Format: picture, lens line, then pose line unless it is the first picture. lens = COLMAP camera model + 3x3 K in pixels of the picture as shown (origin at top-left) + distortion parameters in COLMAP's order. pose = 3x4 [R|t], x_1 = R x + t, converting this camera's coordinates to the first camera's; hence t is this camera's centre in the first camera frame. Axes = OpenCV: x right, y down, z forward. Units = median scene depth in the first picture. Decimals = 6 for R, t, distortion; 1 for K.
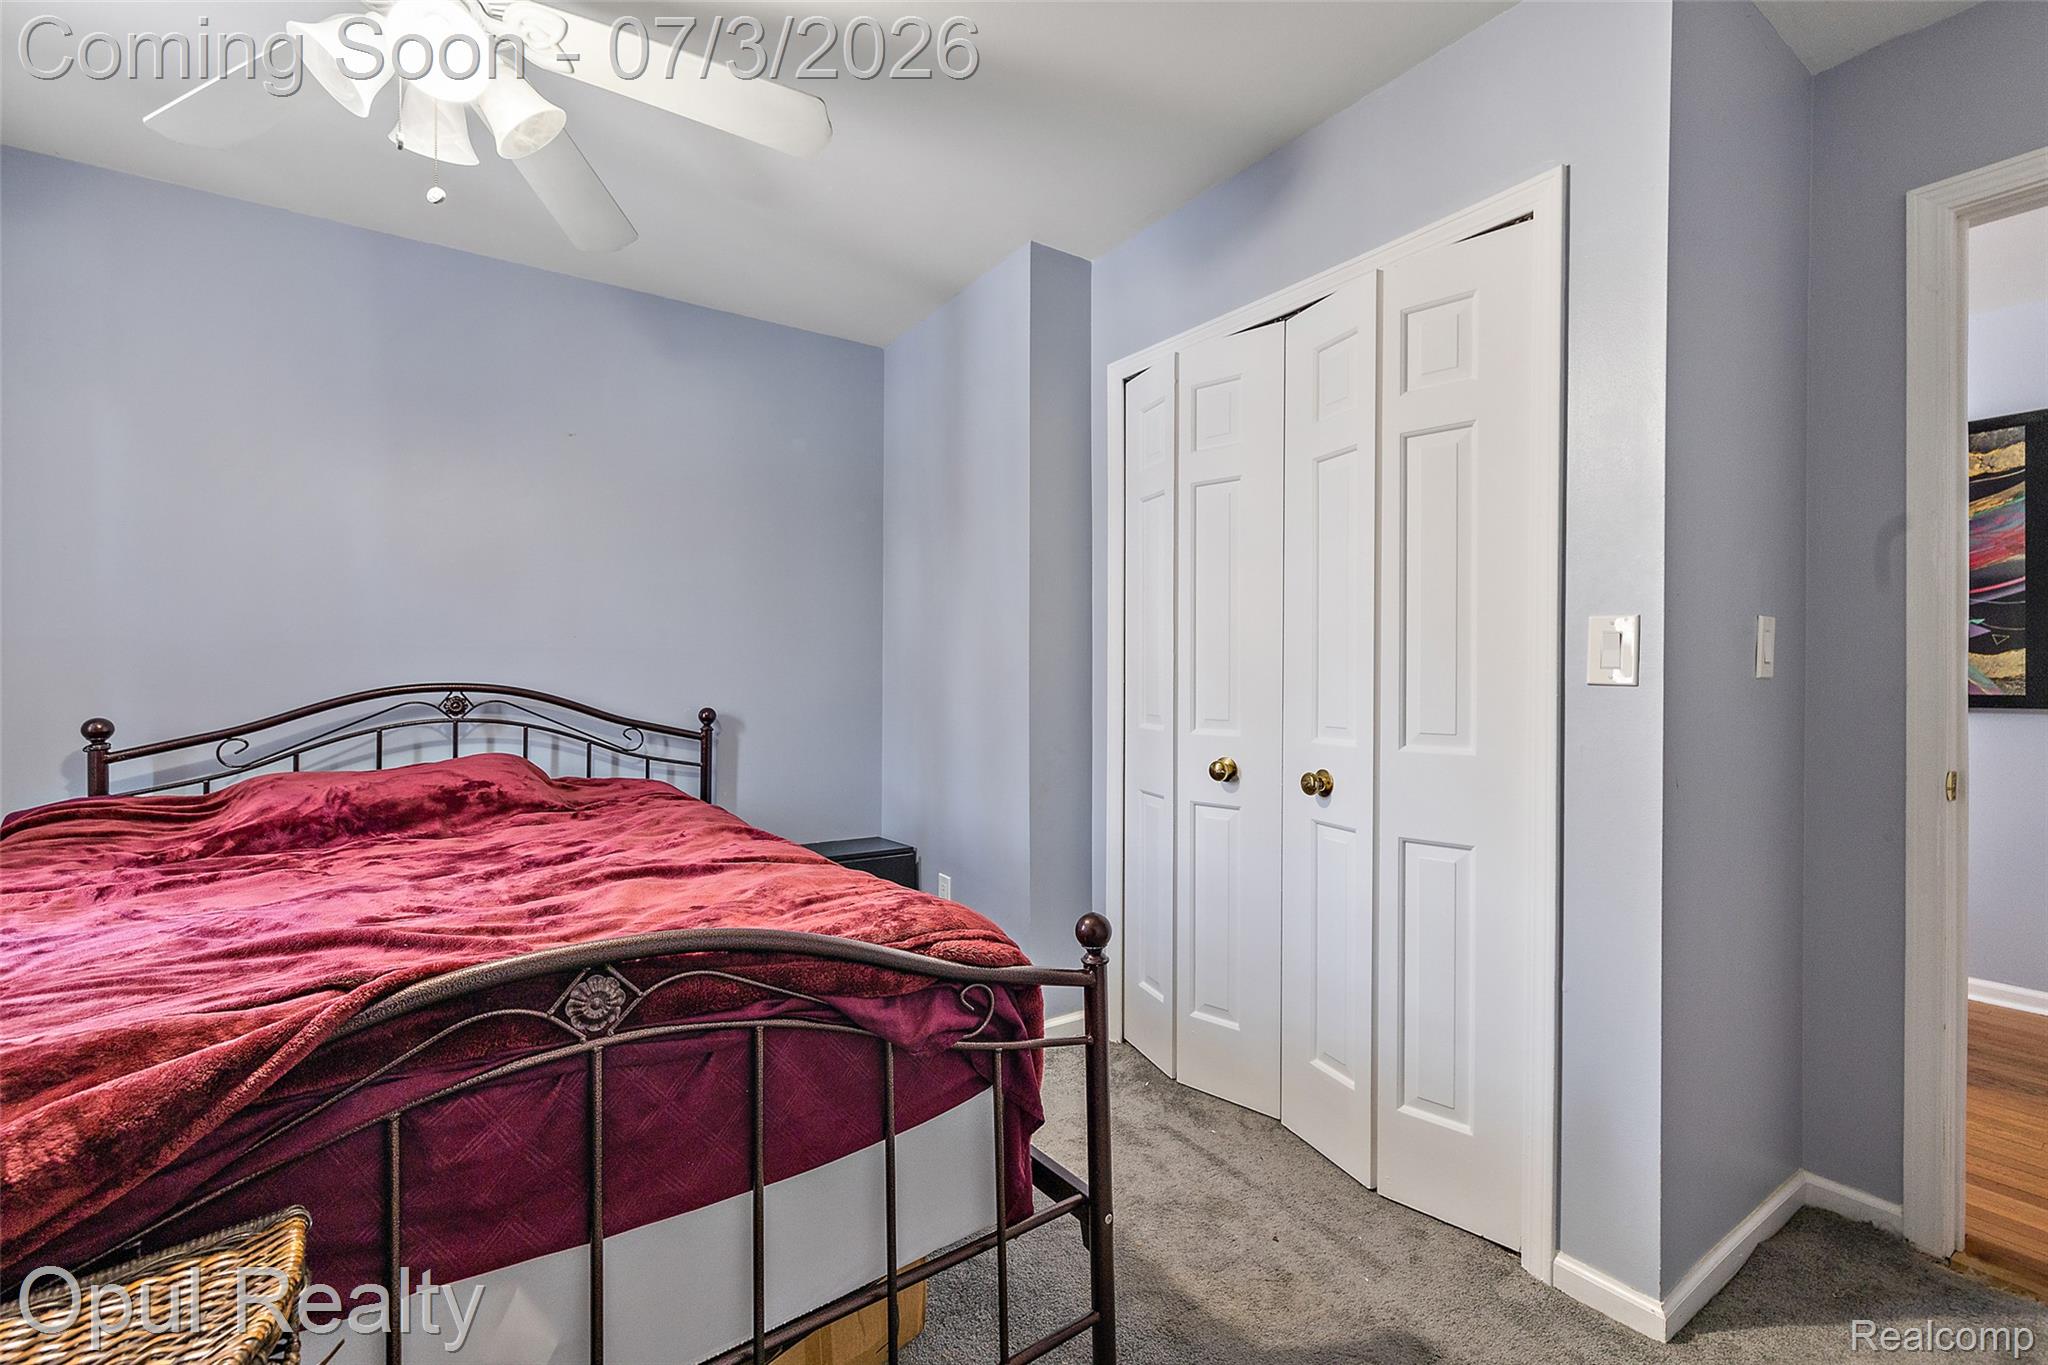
lens RADIAL K [[881.2, 0, 1010.1], [0, 881.2, 680.9], [0, 0, 1]] dist [0.002485, 0.000112]
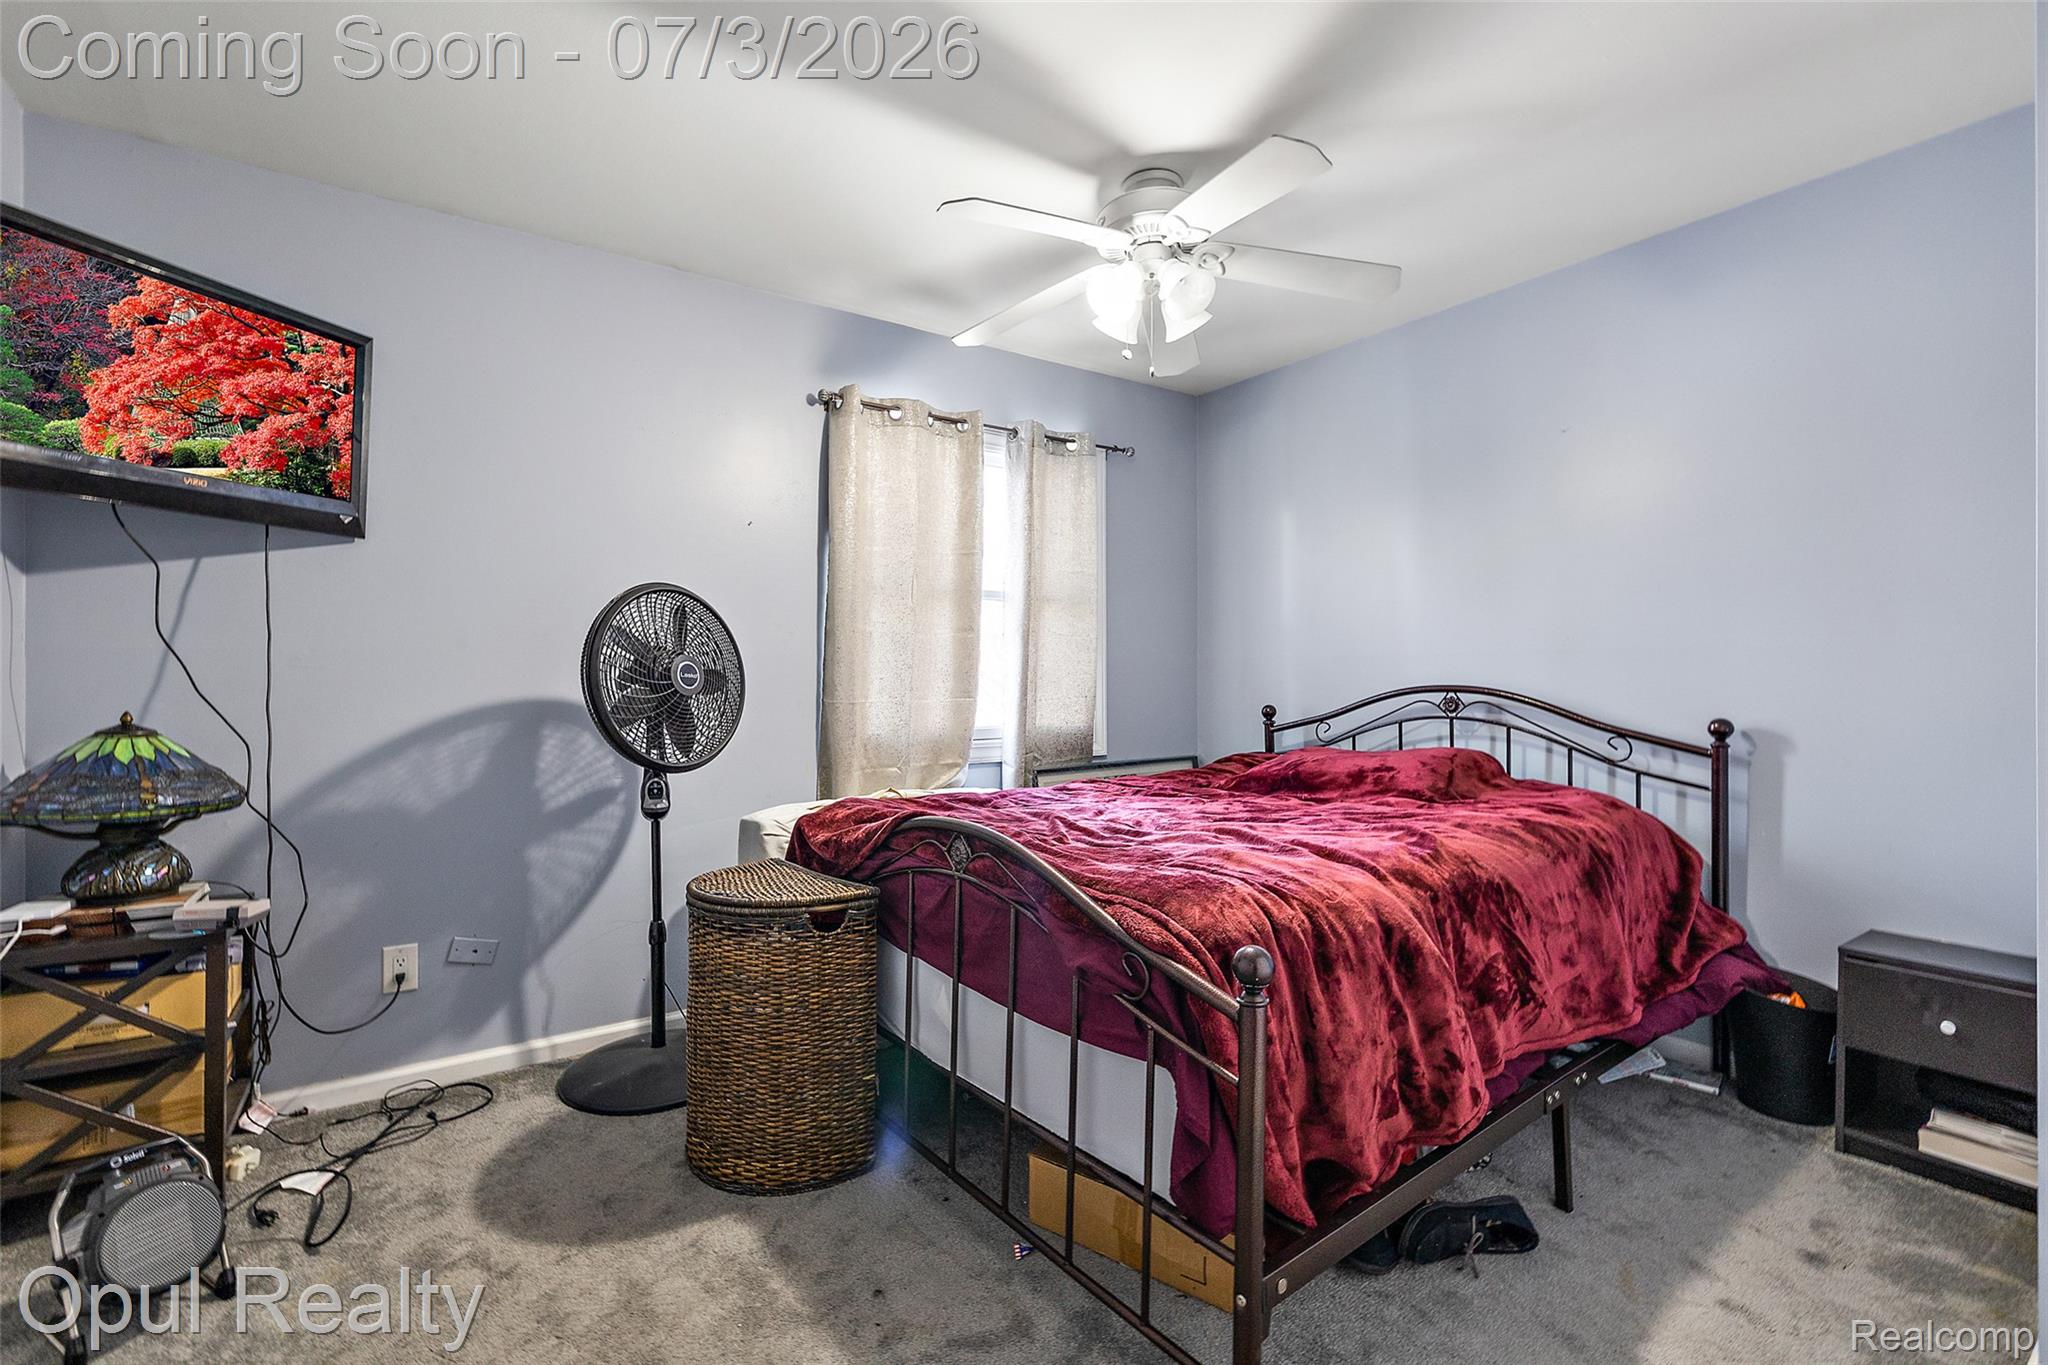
lens RADIAL K [[881.2, 0, 1009.0], [0, 881.2, 684.8], [0, 0, 1]] dist [0.002485, 0.000112]
pose [[0.022909, 0.003230, -0.999732, 0.515045], [-0.007285, 0.999969, 0.003064, 0.002594], [0.999711, 0.007213, 0.022932, 0.397598]]
